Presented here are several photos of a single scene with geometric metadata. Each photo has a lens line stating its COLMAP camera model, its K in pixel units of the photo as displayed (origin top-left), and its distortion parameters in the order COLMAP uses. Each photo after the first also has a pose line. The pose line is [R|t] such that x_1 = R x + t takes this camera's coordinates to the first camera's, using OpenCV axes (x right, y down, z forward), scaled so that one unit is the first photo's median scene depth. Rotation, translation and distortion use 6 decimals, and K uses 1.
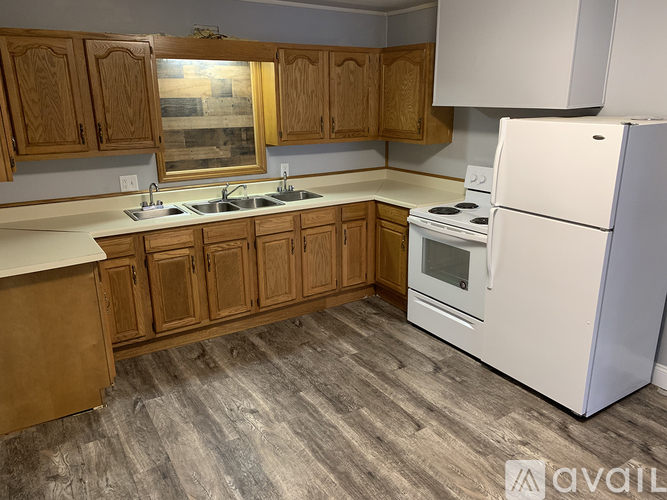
lens RADIAL K [[512.9, 0, 331.3], [0, 512.9, 249.7], [0, 0, 1]] dist [0.011319, 0.003440]
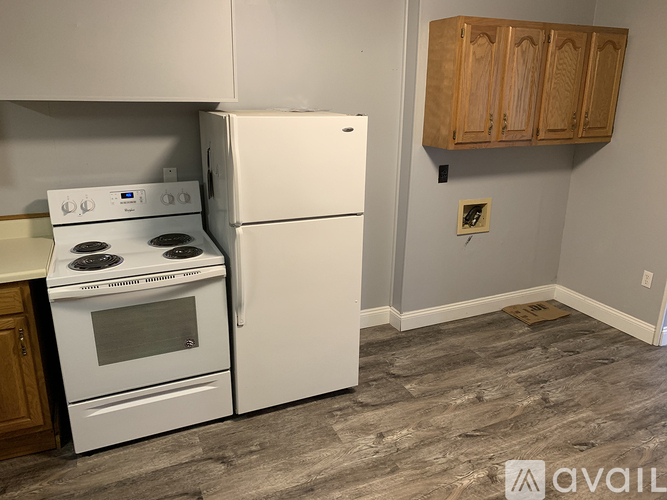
lens RADIAL K [[512.9, 0, 332.3], [0, 512.9, 246.3], [0, 0, 1]] dist [0.011319, 0.003440]
pose [[0.124452, -0.276830, 0.952826, -0.399638], [0.269354, 0.933657, 0.236080, -0.188430], [-0.954966, 0.227267, 0.190761, 0.666109]]
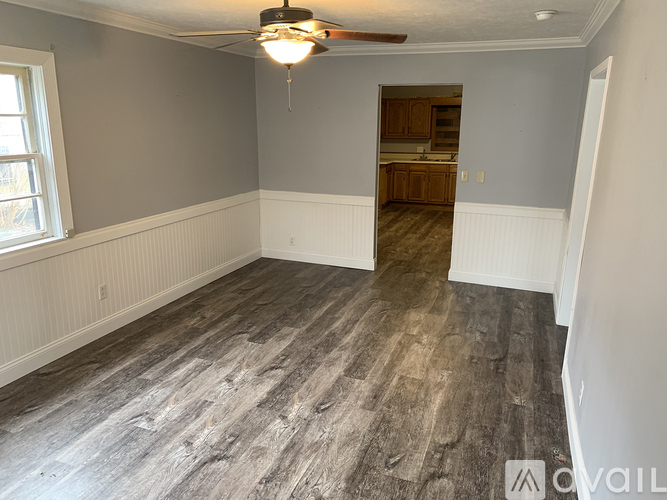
lens RADIAL K [[512.9, 0, 334.7], [0, 512.9, 249.3], [0, 0, 1]] dist [0.011319, 0.003440]
pose [[0.575931, 0.221764, -0.786845, 1.317845], [-0.239602, 0.966025, 0.096887, 0.188659], [0.781597, 0.132730, 0.609499, -0.789627]]
